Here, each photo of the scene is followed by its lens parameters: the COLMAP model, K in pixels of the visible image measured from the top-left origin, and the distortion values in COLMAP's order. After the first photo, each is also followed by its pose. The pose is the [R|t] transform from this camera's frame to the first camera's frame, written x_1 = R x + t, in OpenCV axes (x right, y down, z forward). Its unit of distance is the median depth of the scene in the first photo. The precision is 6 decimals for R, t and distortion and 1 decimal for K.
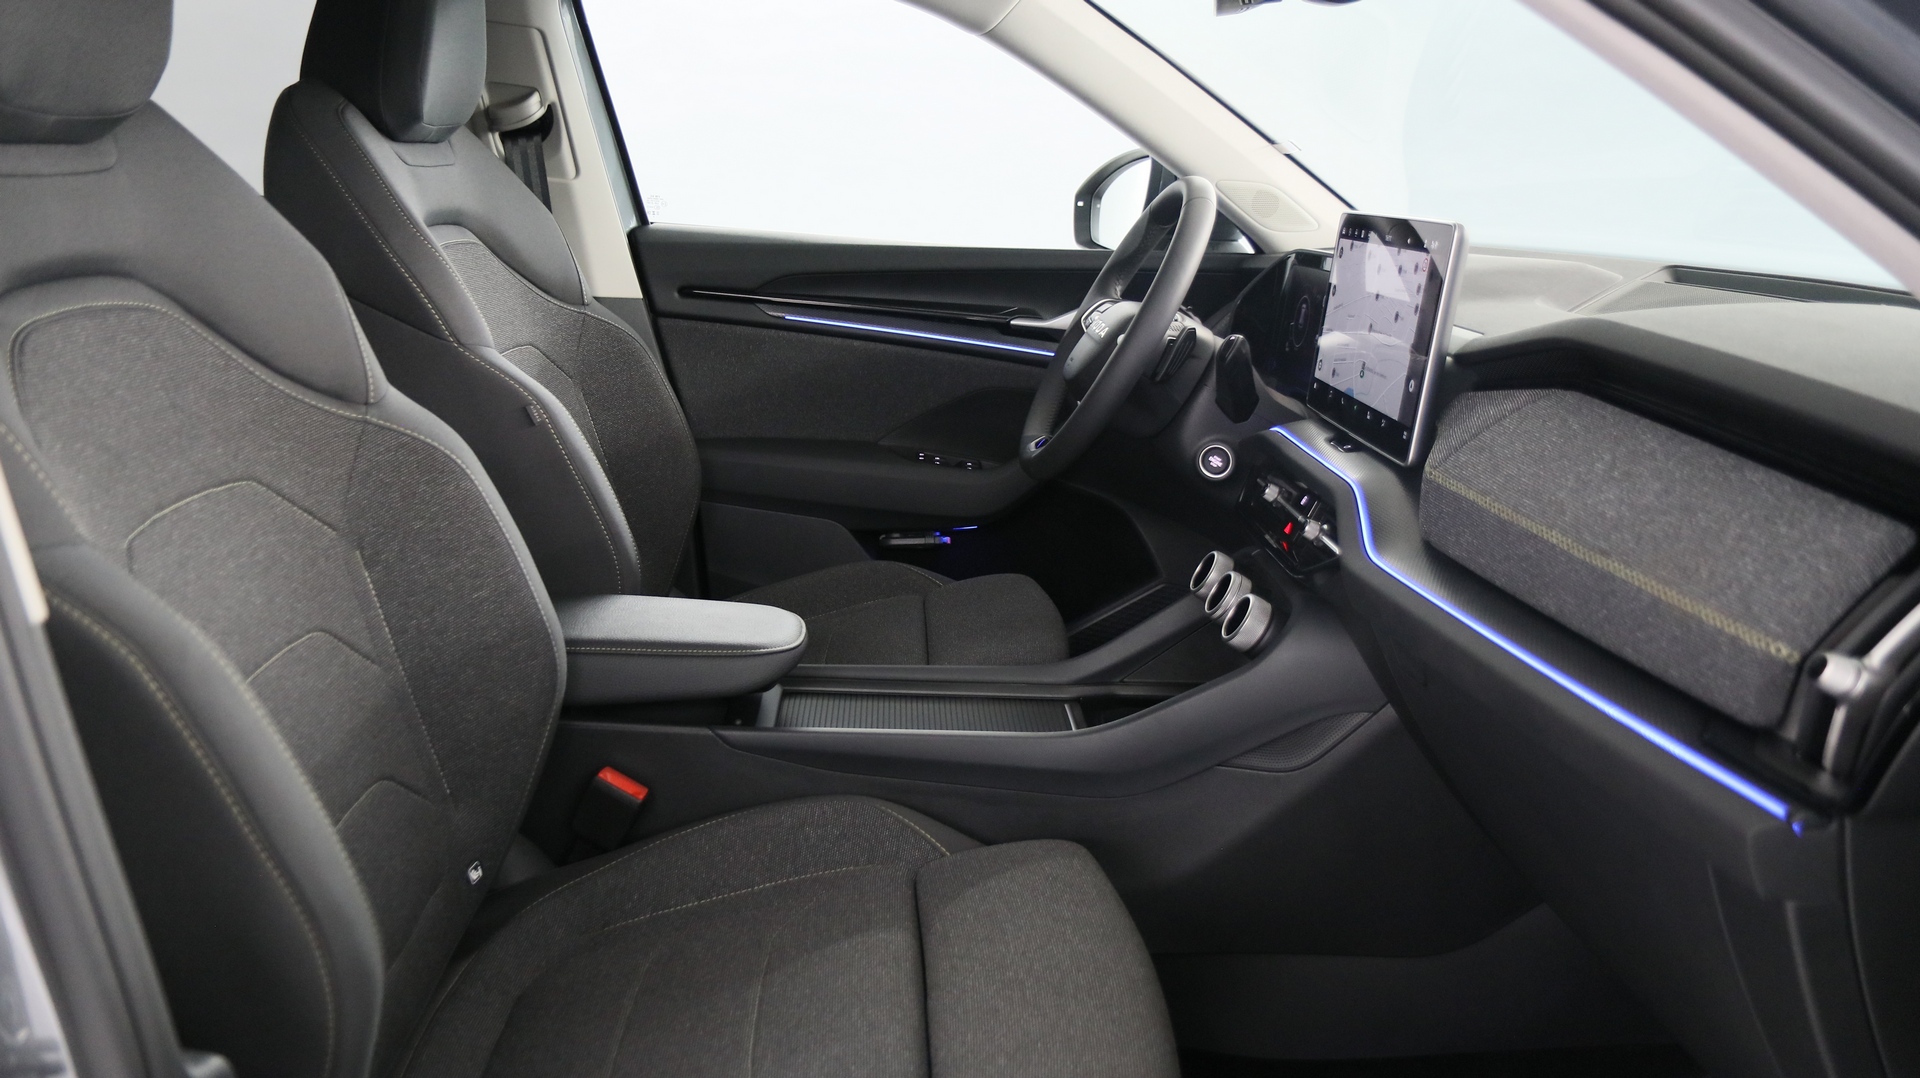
lens RADIAL K [[1457.2, 0, 967.8], [0, 1457.2, 546.1], [0, 0, 1]] dist [-0.019308, 0.010069]
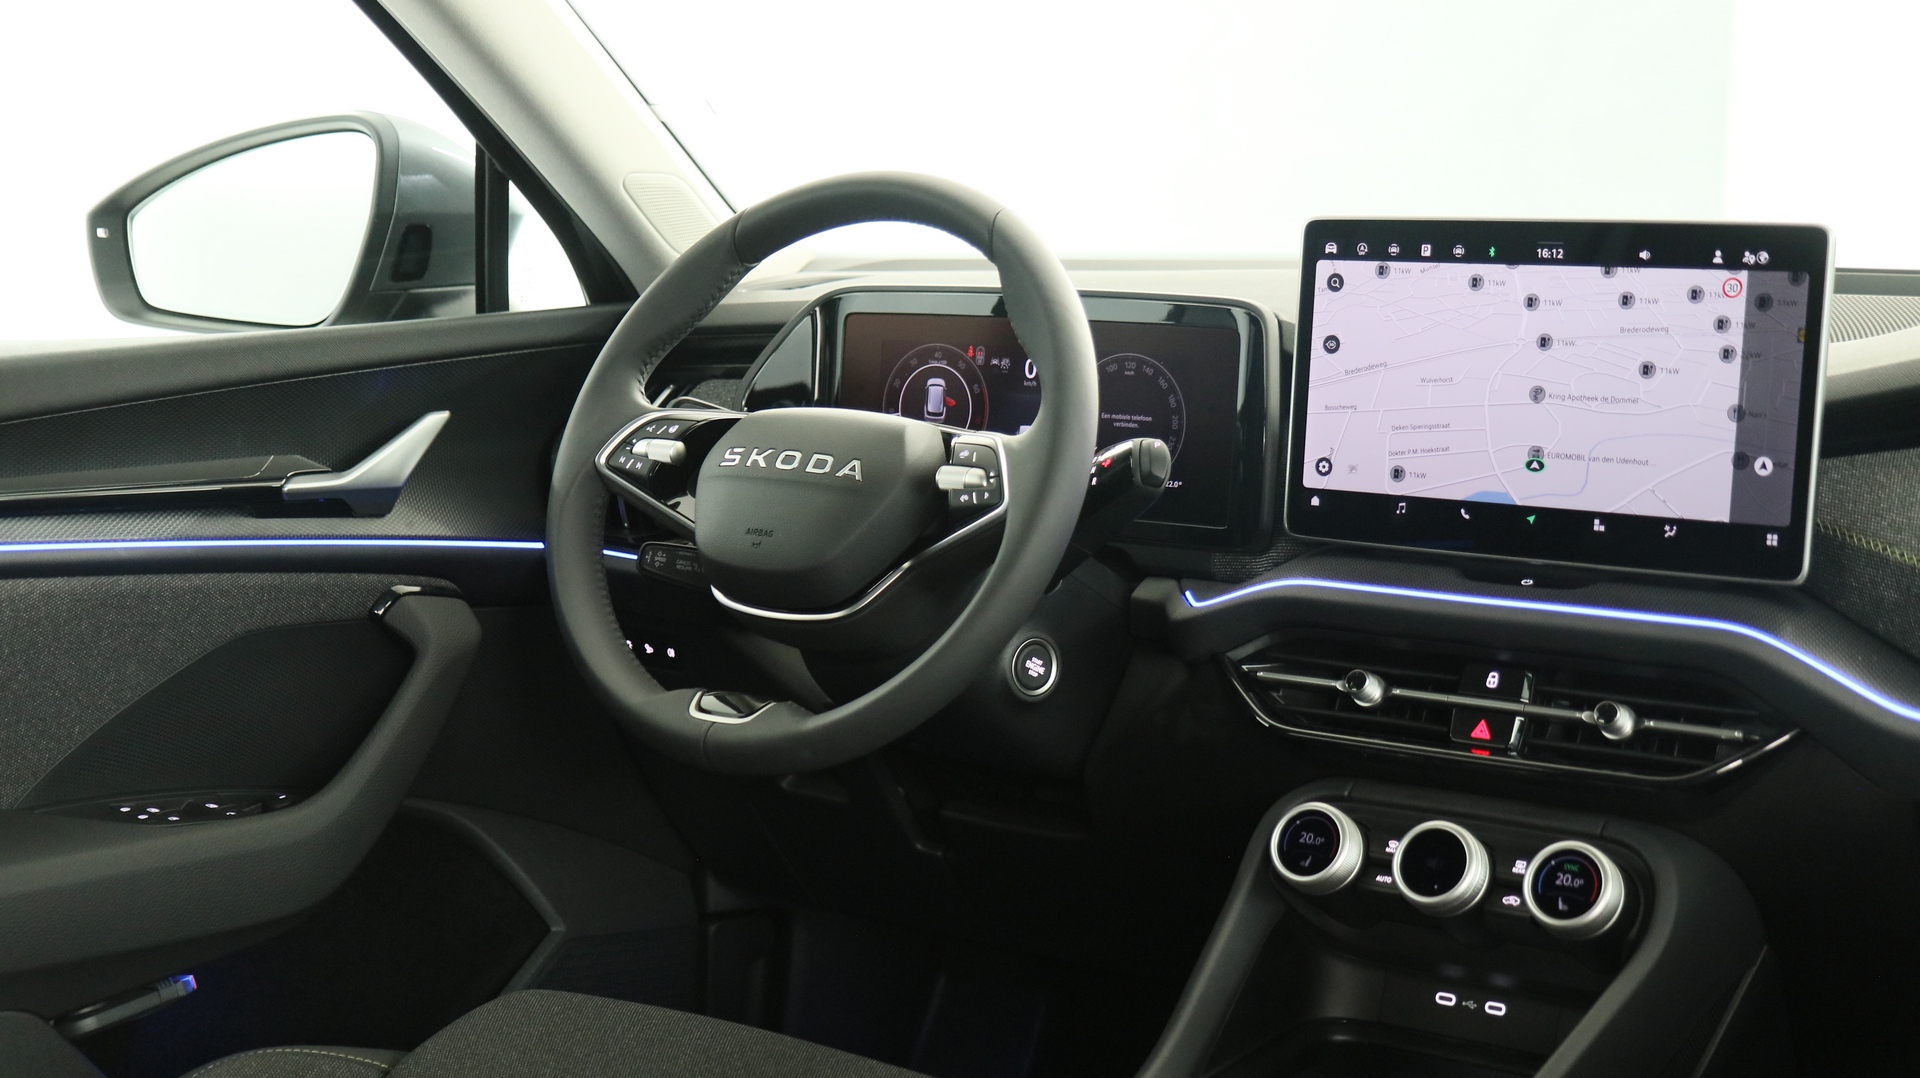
lens RADIAL K [[2588.4, 0, 962.9], [0, 2588.4, 563.5], [0, 0, 1]] dist [0.006875, 0.000000]
pose [[0.608579, -0.161702, 0.776842, -0.729135], [0.222105, 0.974595, 0.028868, -0.155940], [-0.761775, 0.154972, 0.629033, 0.457095]]
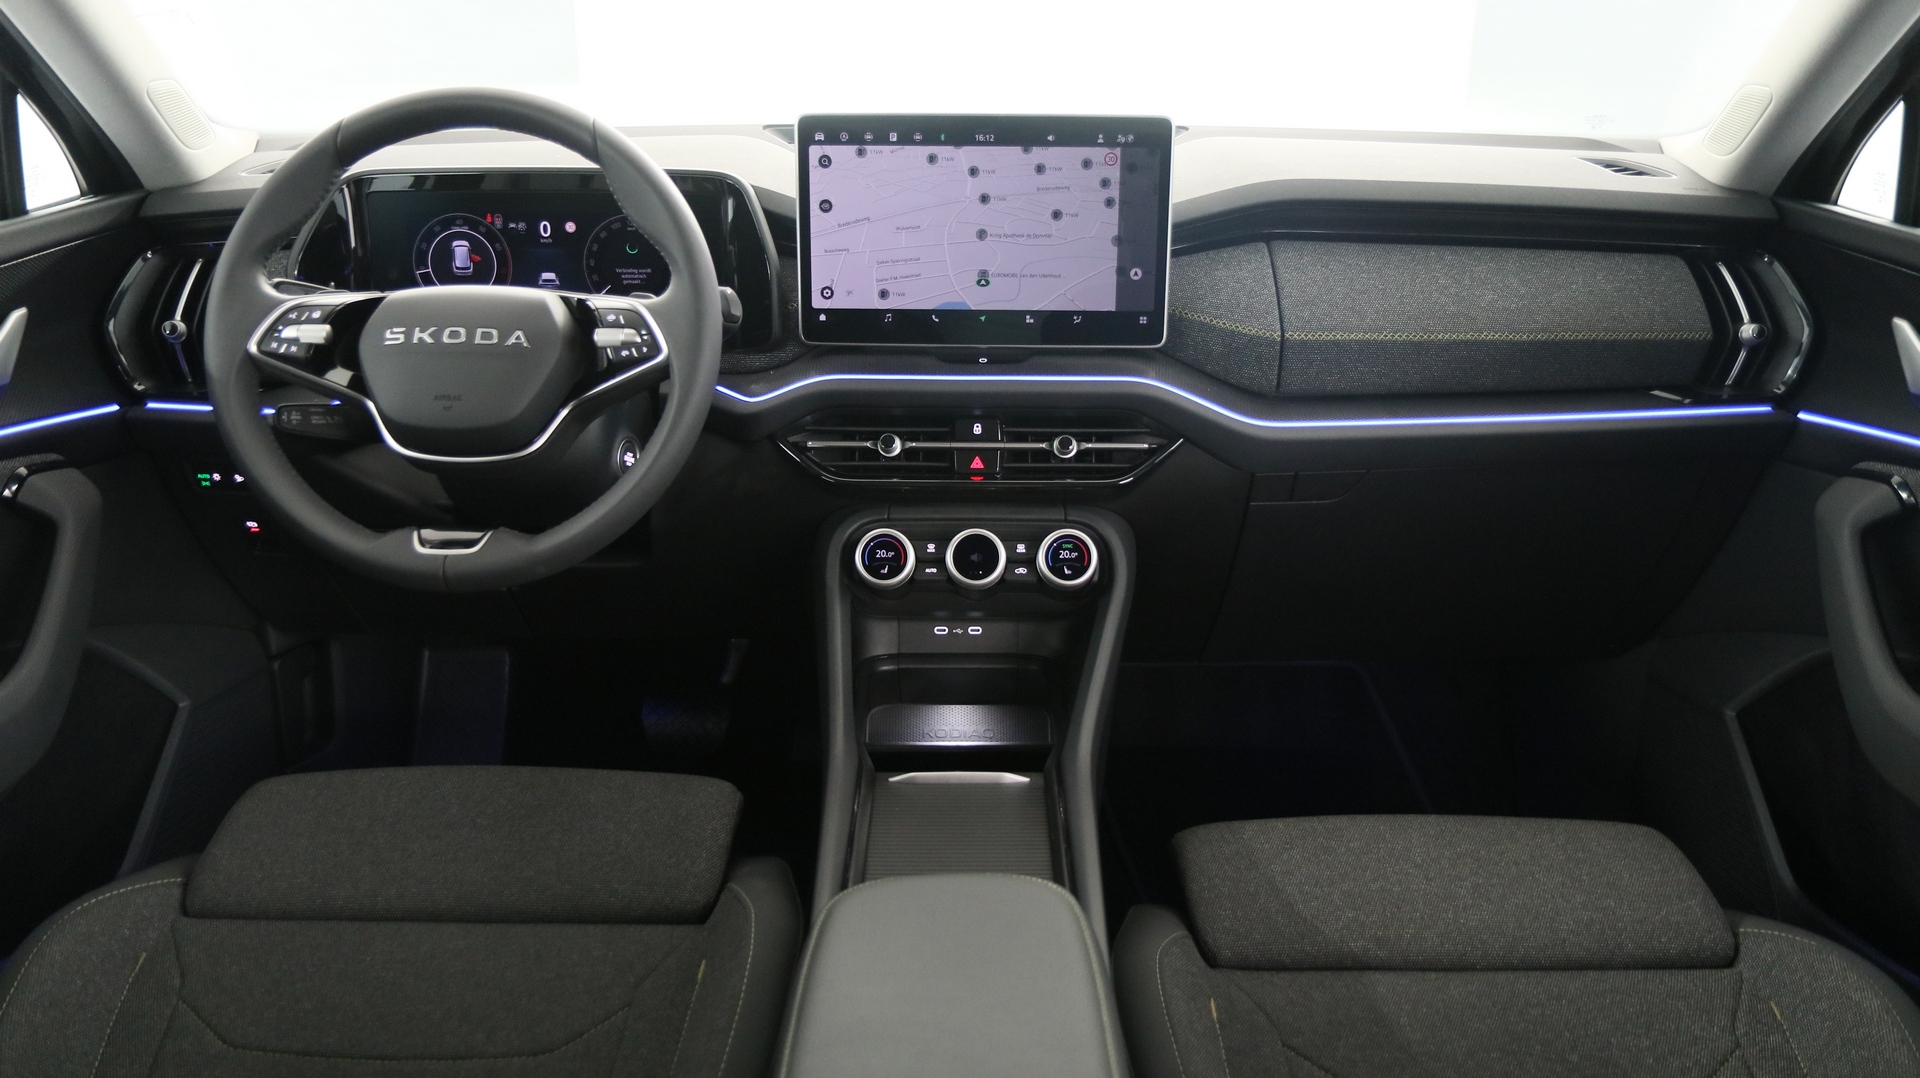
lens RADIAL K [[1457.2, 0, 954.1], [0, 1457.2, 544.5], [0, 0, 1]] dist [-0.019308, 0.010069]
pose [[0.052828, -0.393036, 0.918004, -0.643686], [0.247804, 0.895694, 0.369223, -0.305768], [-0.967369, 0.207980, 0.144714, 0.865501]]
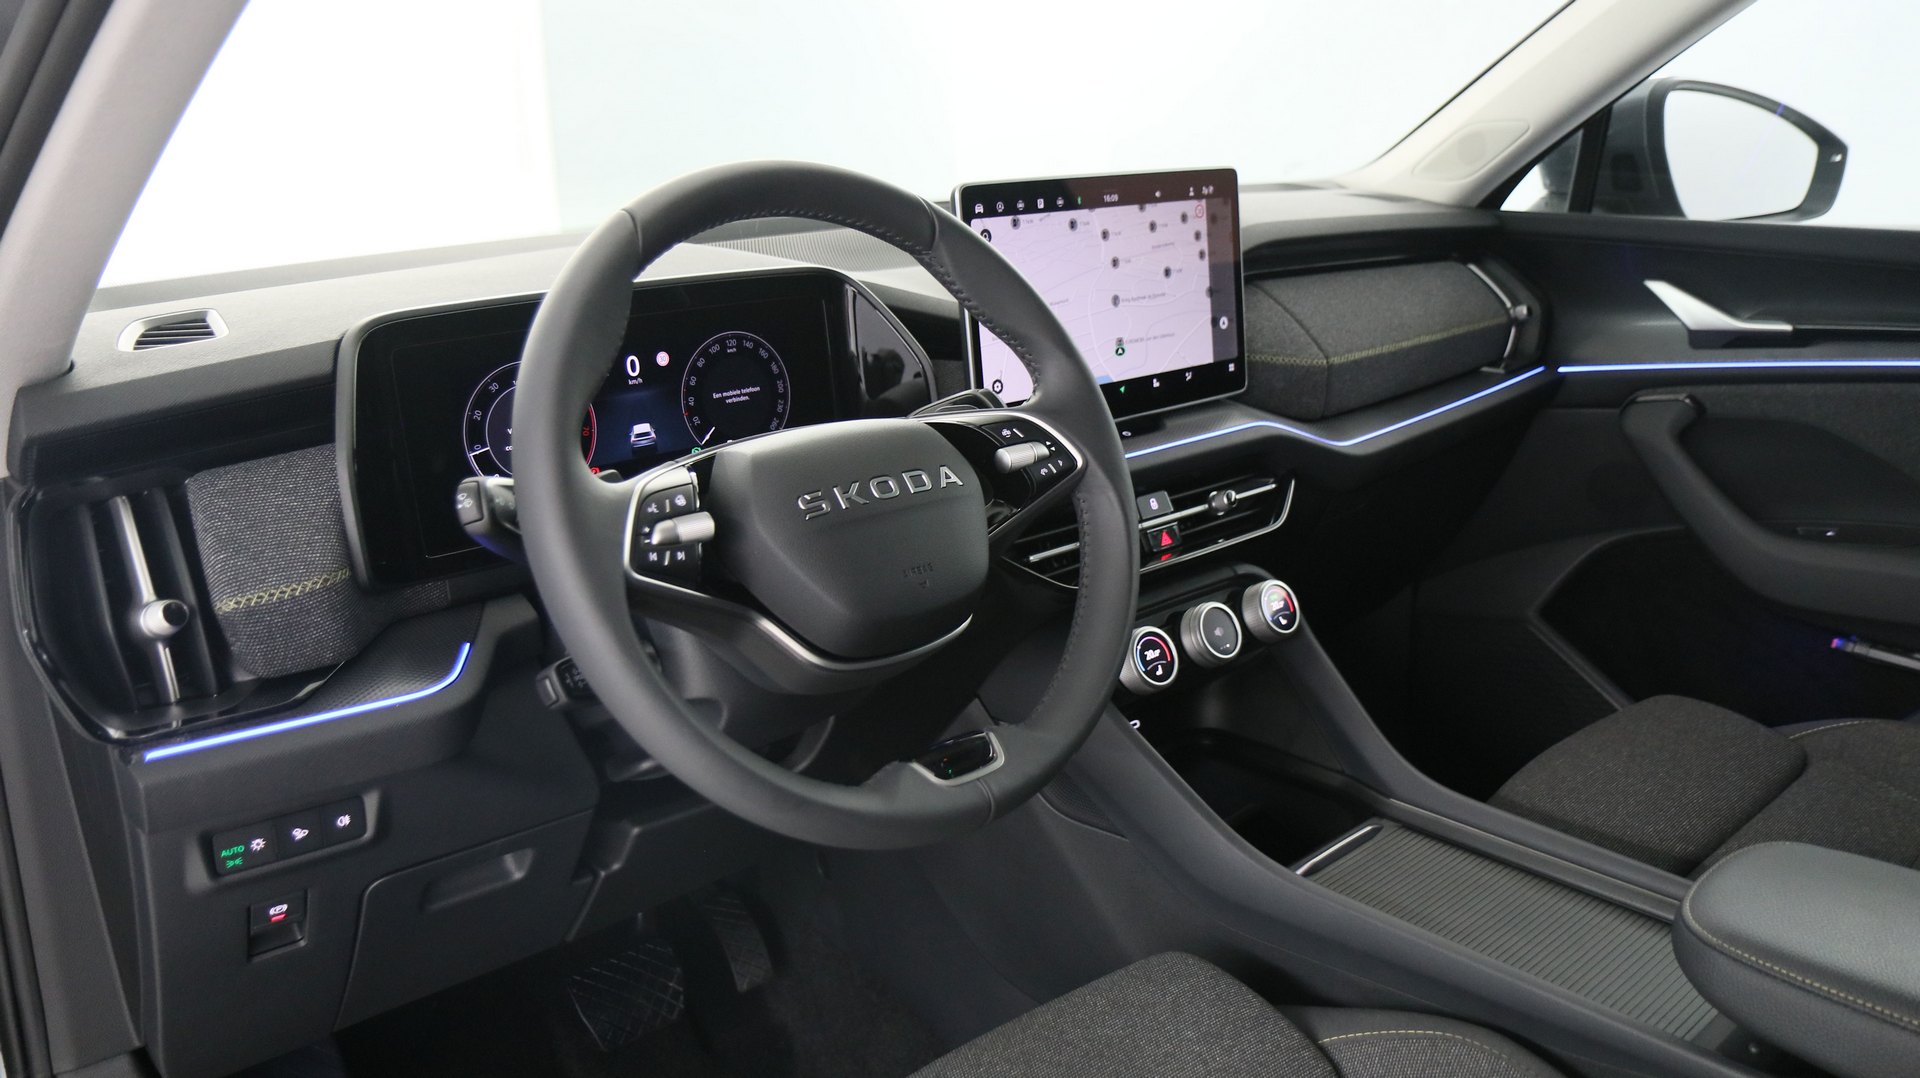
lens RADIAL K [[1457.2, 0, 960.7], [0, 1457.2, 548.8], [0, 0, 1]] dist [-0.019308, 0.010069]
pose [[-0.632563, -0.244912, 0.734767, -0.337451], [0.195078, 0.867721, 0.457171, -0.418694], [-0.749539, 0.432526, -0.501111, 1.491050]]
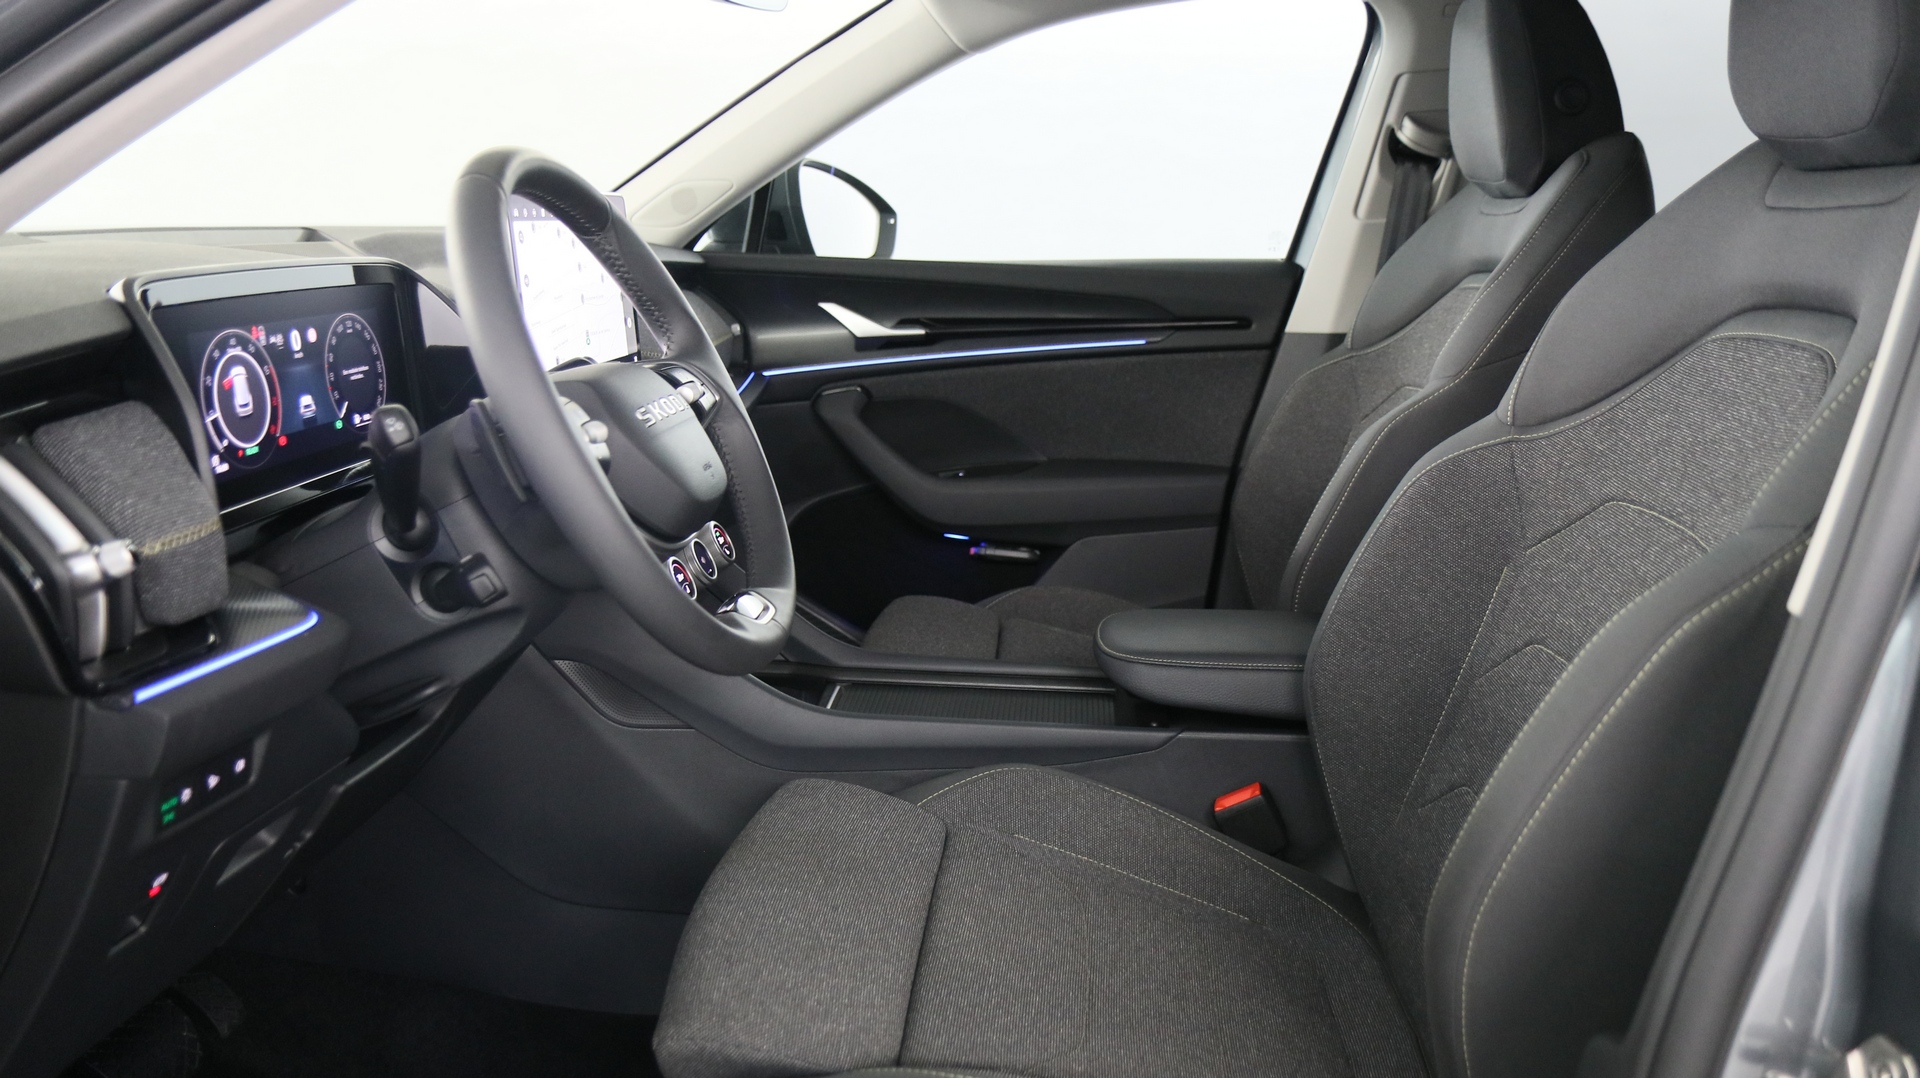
lens RADIAL K [[1457.2, 0, 947.3], [0, 1457.2, 544.5], [0, 0, 1]] dist [-0.019308, 0.010069]
pose [[-0.989526, -0.088806, 0.113805, -0.118988], [-0.026220, 0.885833, 0.463263, -0.462443], [-0.141953, 0.455427, -0.878883, 1.864521]]
